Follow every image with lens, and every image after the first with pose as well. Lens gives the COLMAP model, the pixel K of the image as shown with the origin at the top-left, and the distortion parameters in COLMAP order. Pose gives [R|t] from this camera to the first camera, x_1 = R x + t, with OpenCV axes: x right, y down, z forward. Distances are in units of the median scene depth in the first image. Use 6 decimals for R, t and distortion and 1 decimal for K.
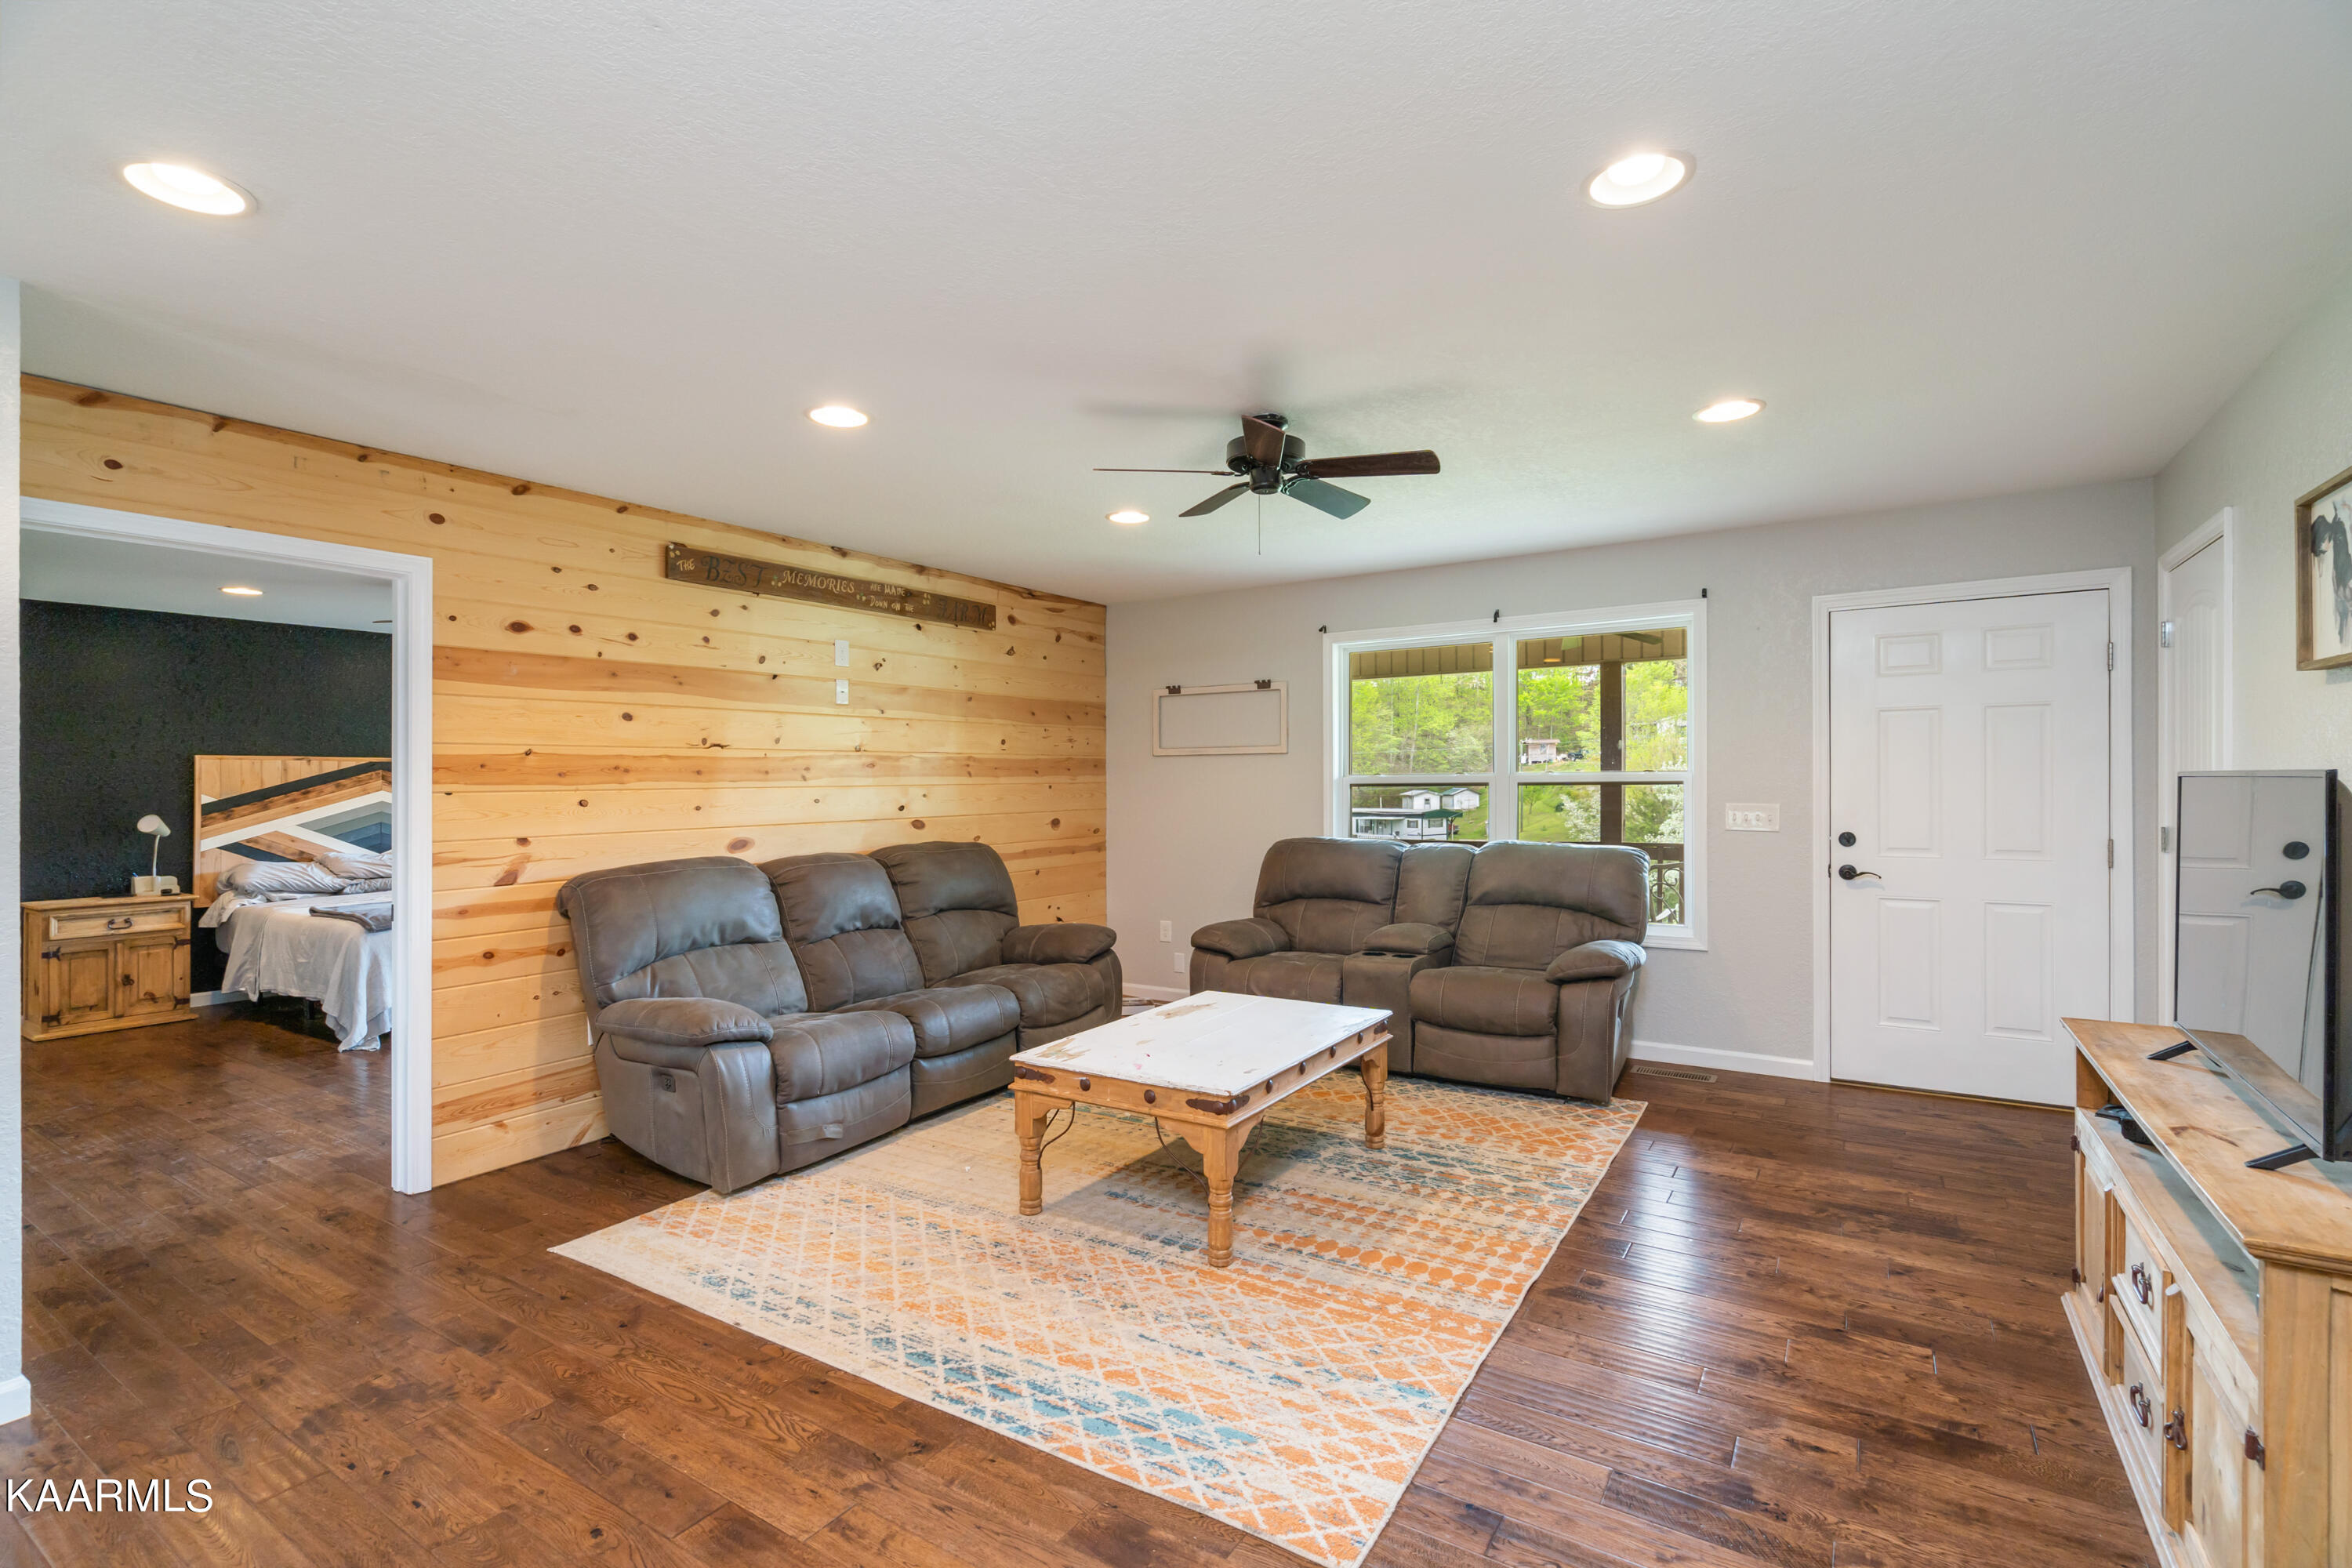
lens RADIAL K [[1081.9, 0, 1171.6], [0, 1081.9, 781.3], [0, 0, 1]] dist [-0.002817, 0.001424]
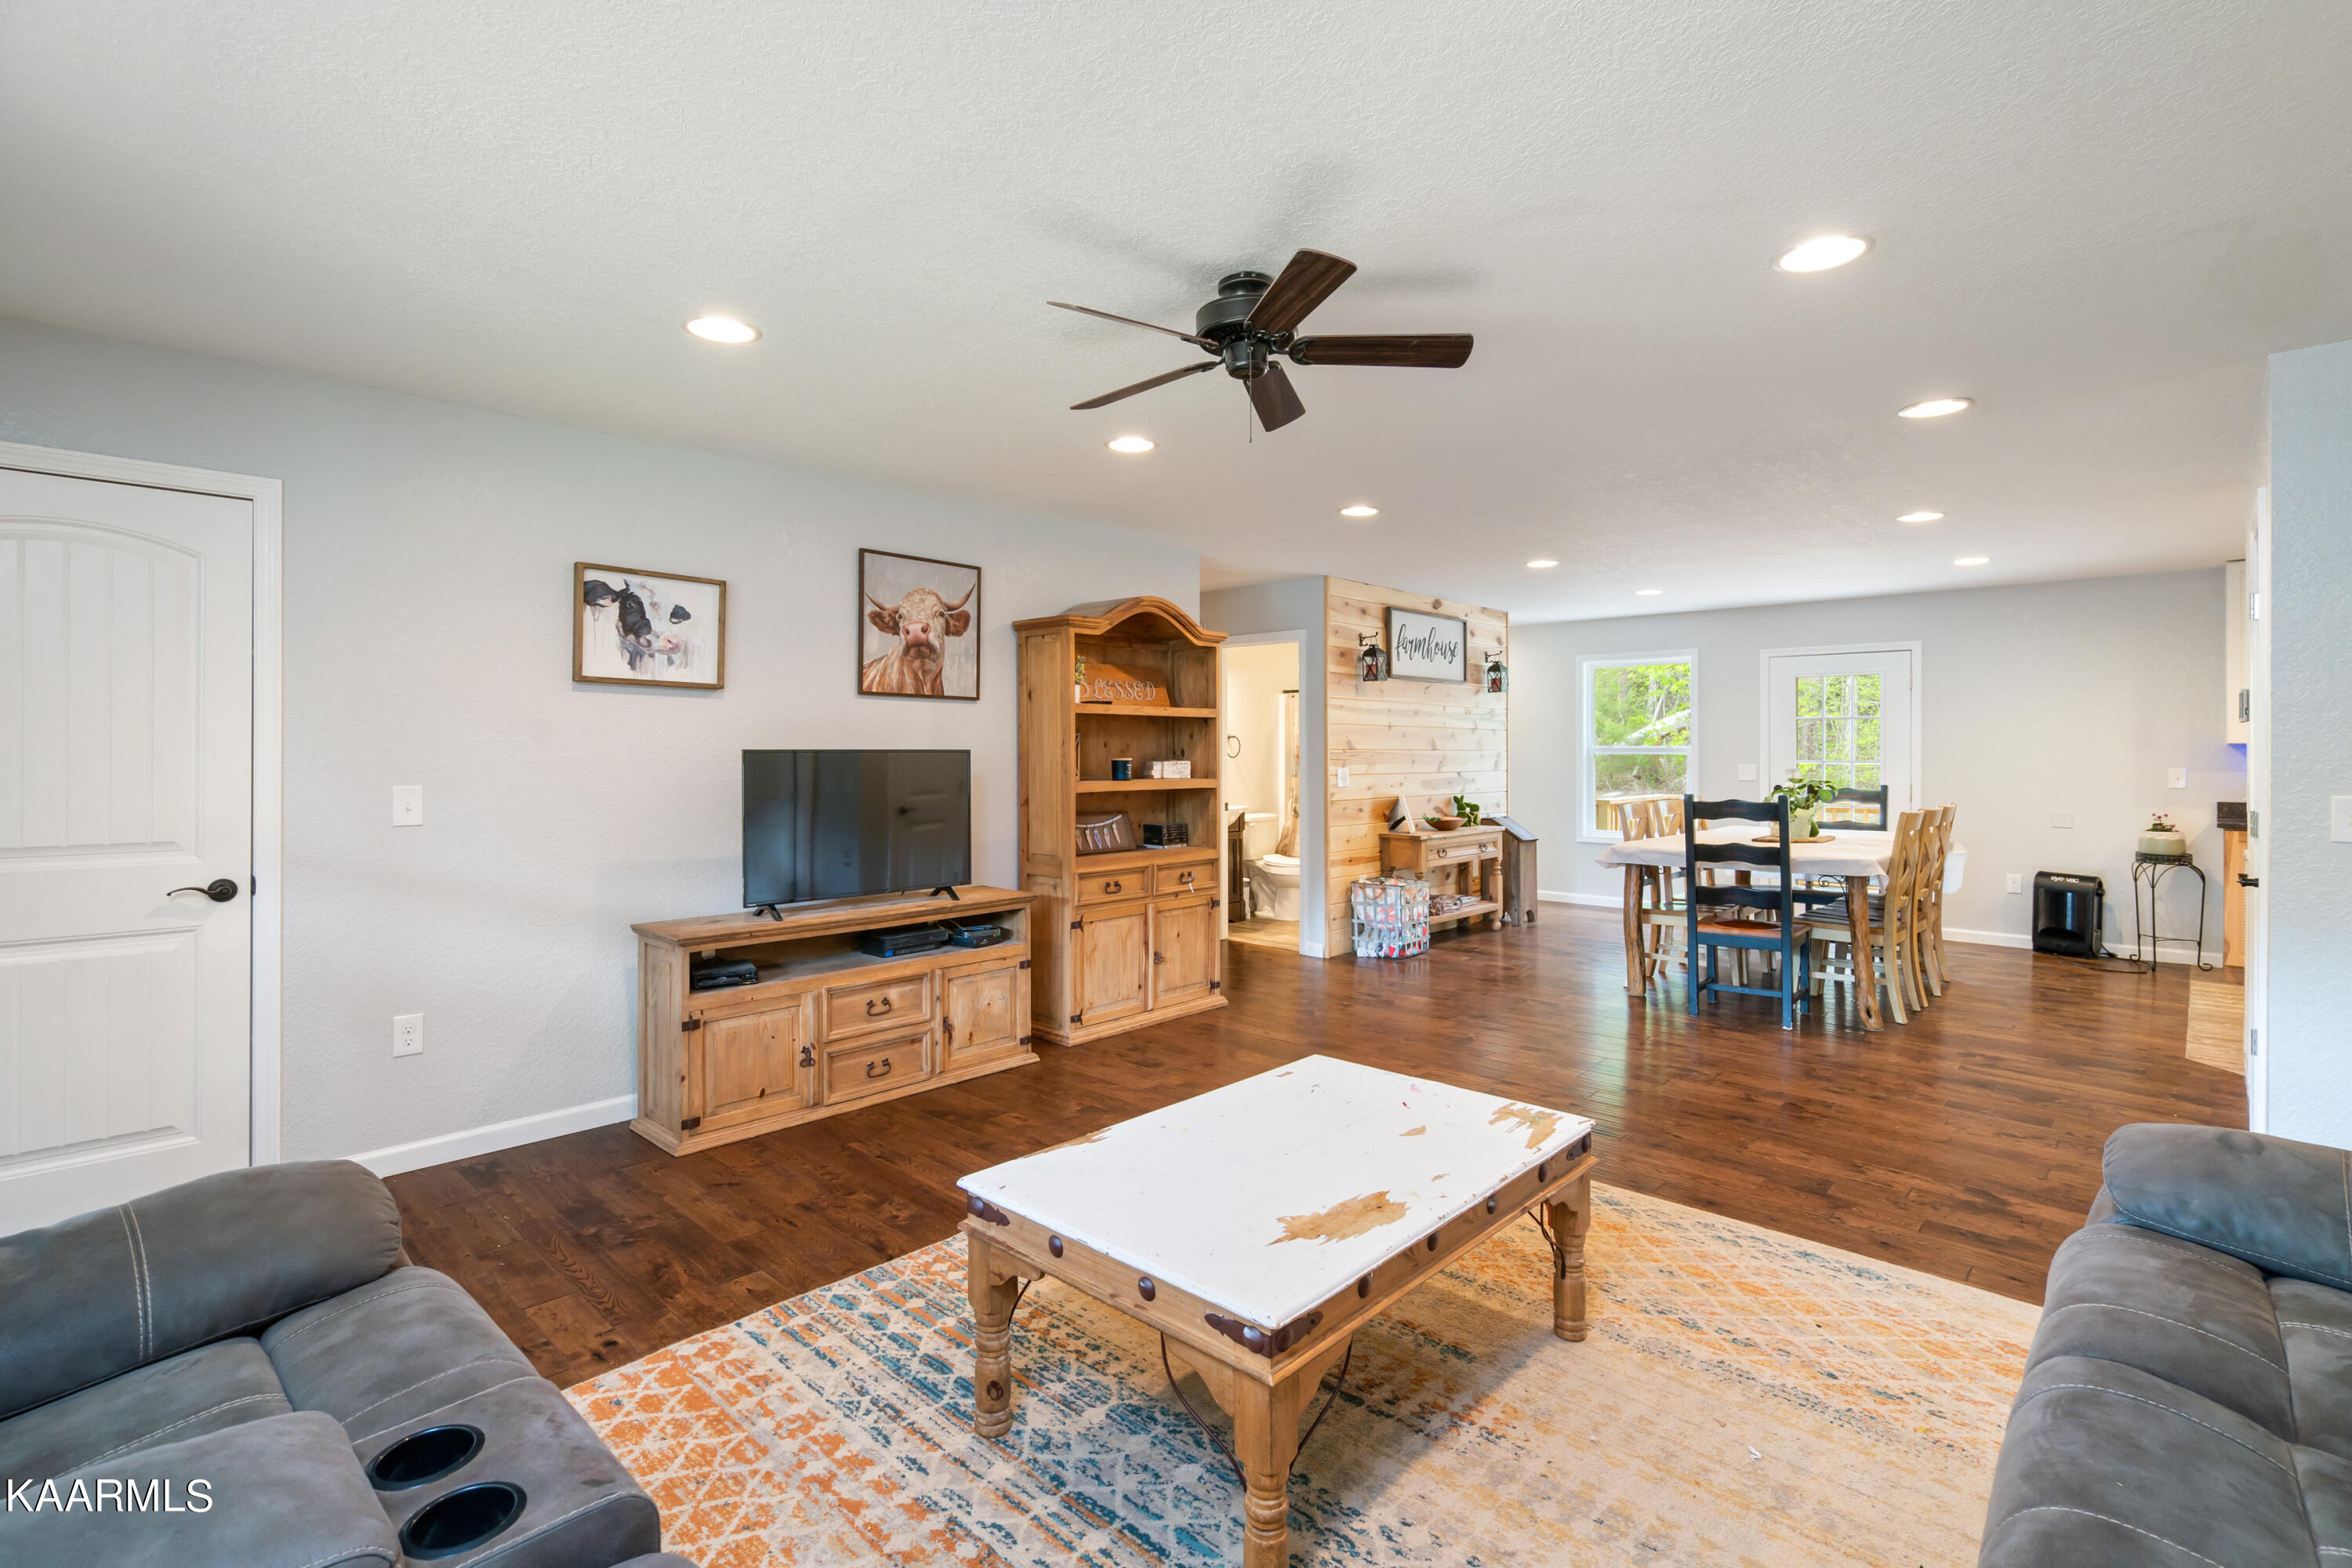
lens RADIAL K [[1081.9, 0, 1191.6], [0, 1081.9, 761.8], [0, 0, 1]] dist [-0.002817, 0.001424]
pose [[-0.986123, 0.007970, 0.165825, -0.002213], [0.009275, 0.999932, 0.007101, 0.002782], [-0.165757, 0.008541, -0.986130, 1.811993]]
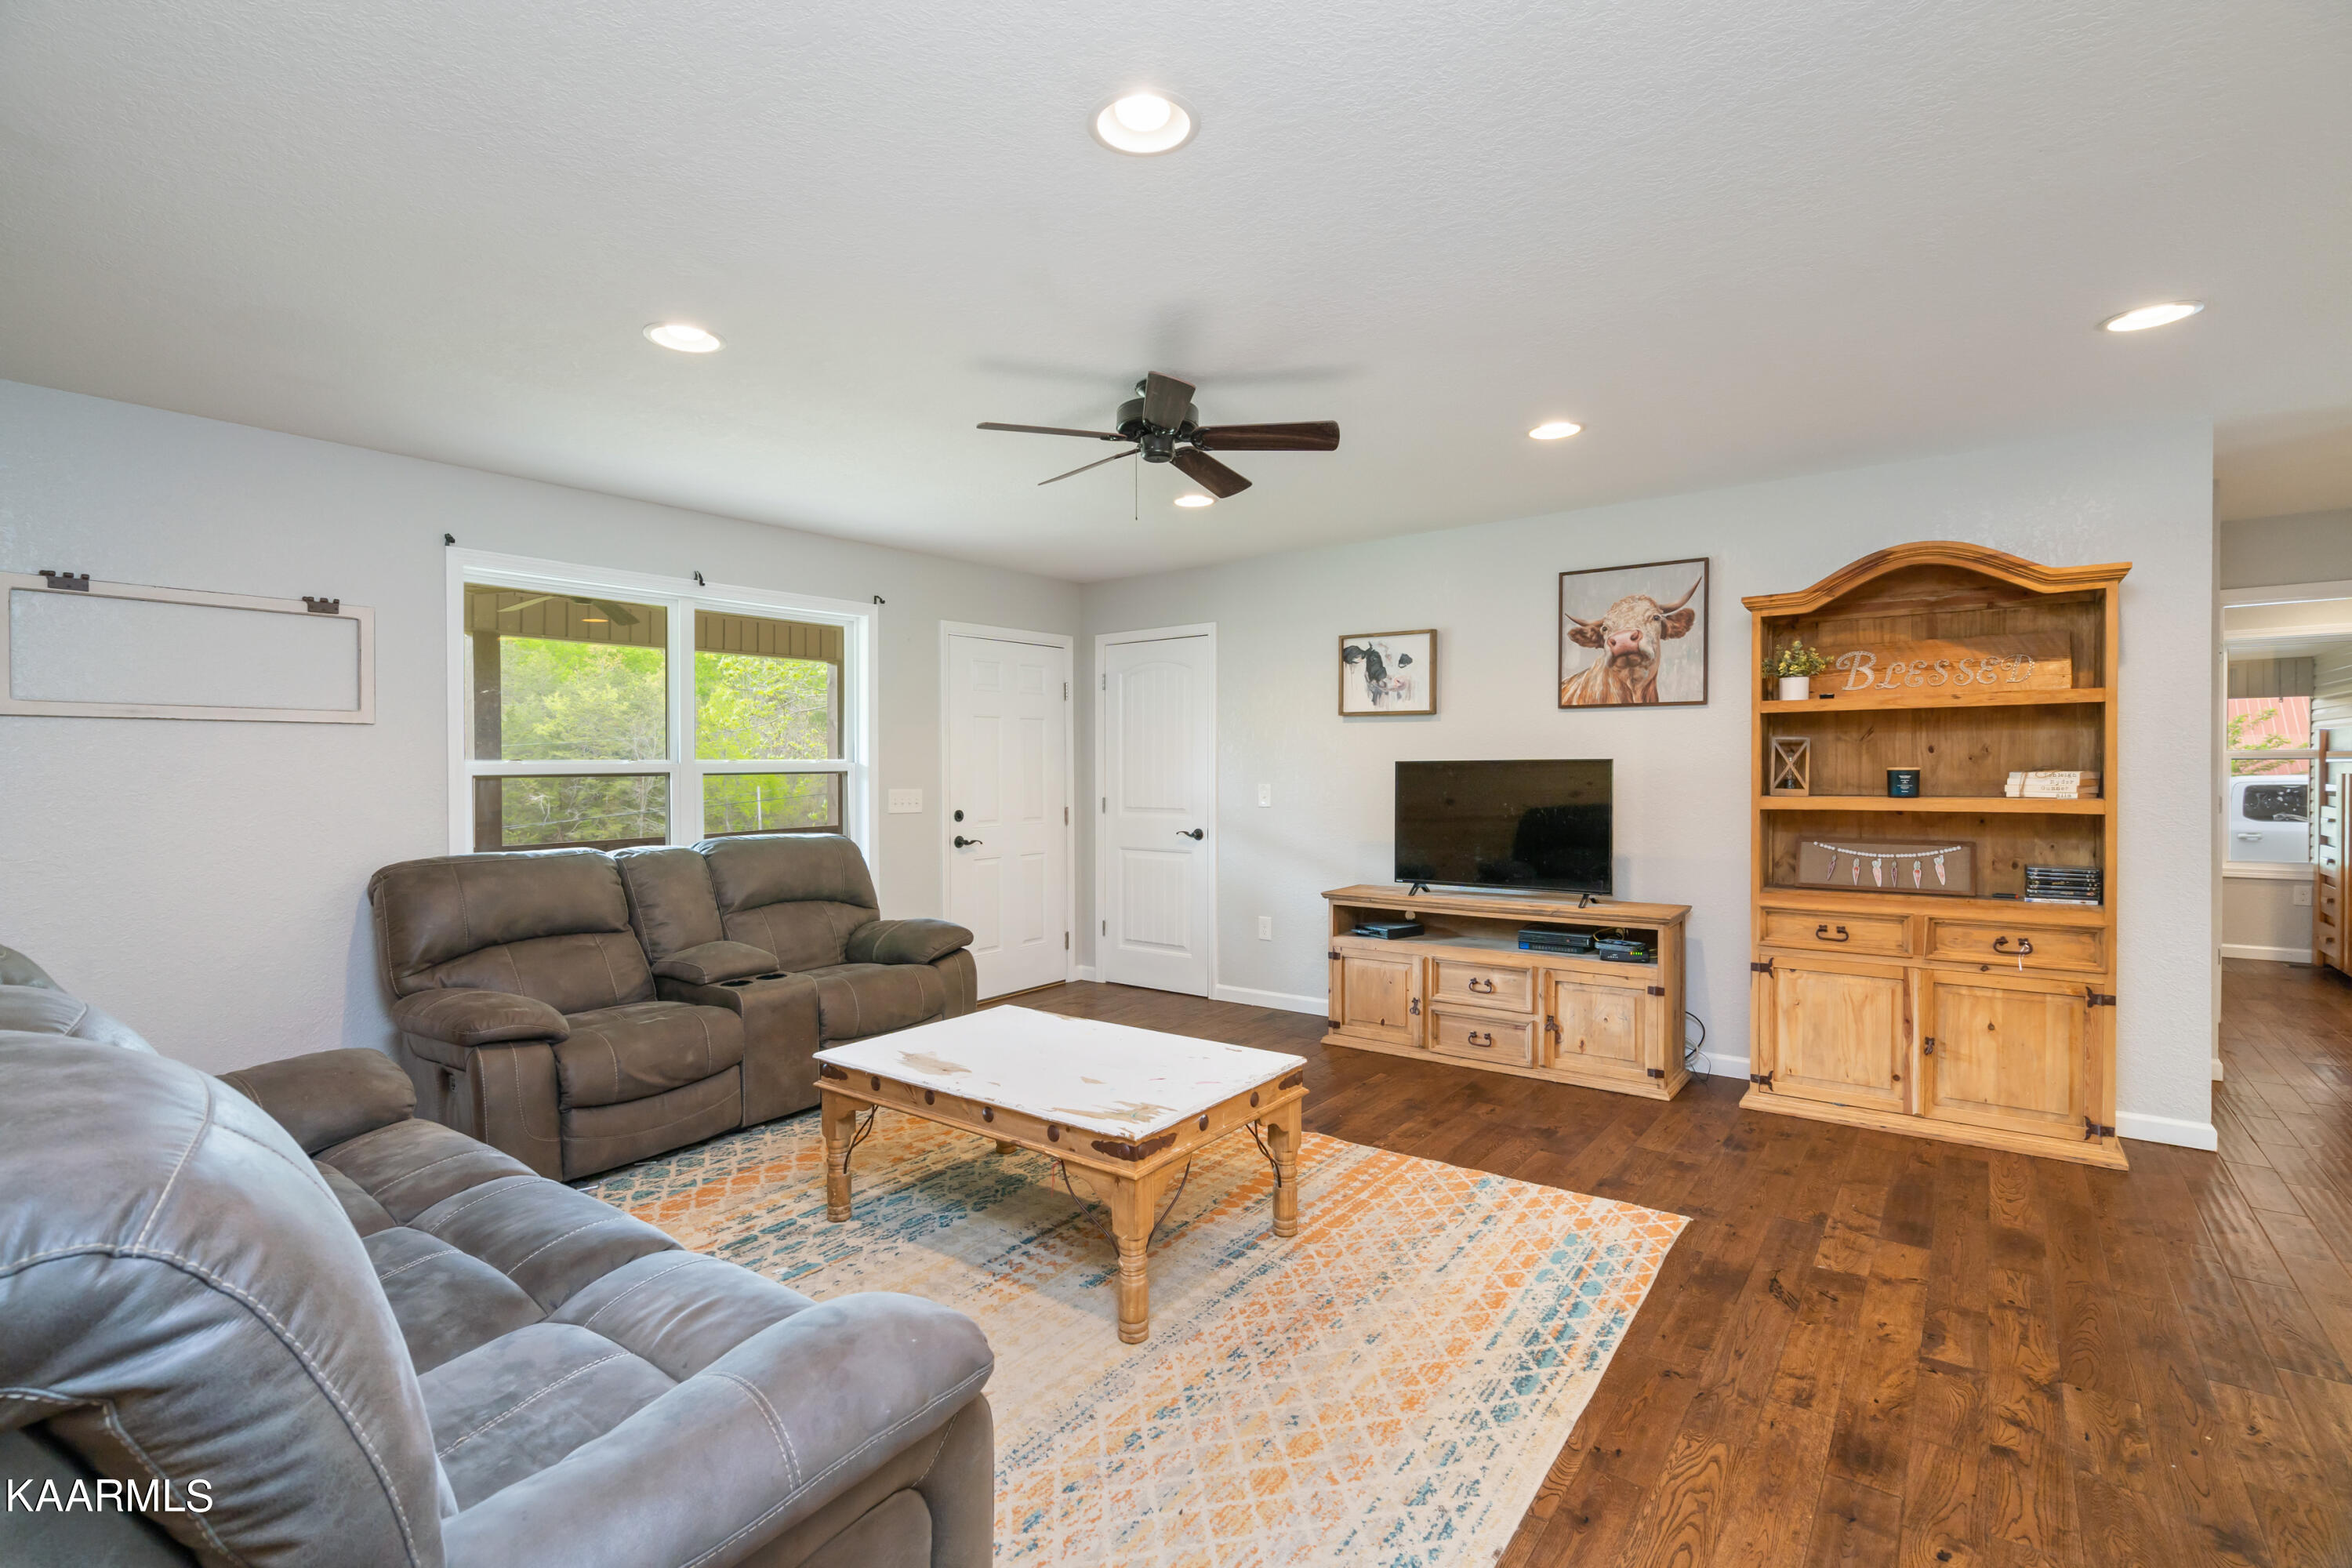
lens RADIAL K [[1081.9, 0, 1162.7], [0, 1081.9, 783.7], [0, 0, 1]] dist [-0.002817, 0.001424]
pose [[0.068242, -0.007202, 0.997643, -0.893754], [0.006578, 0.999955, 0.006768, 0.012659], [-0.997647, 0.006101, 0.068286, 0.953921]]
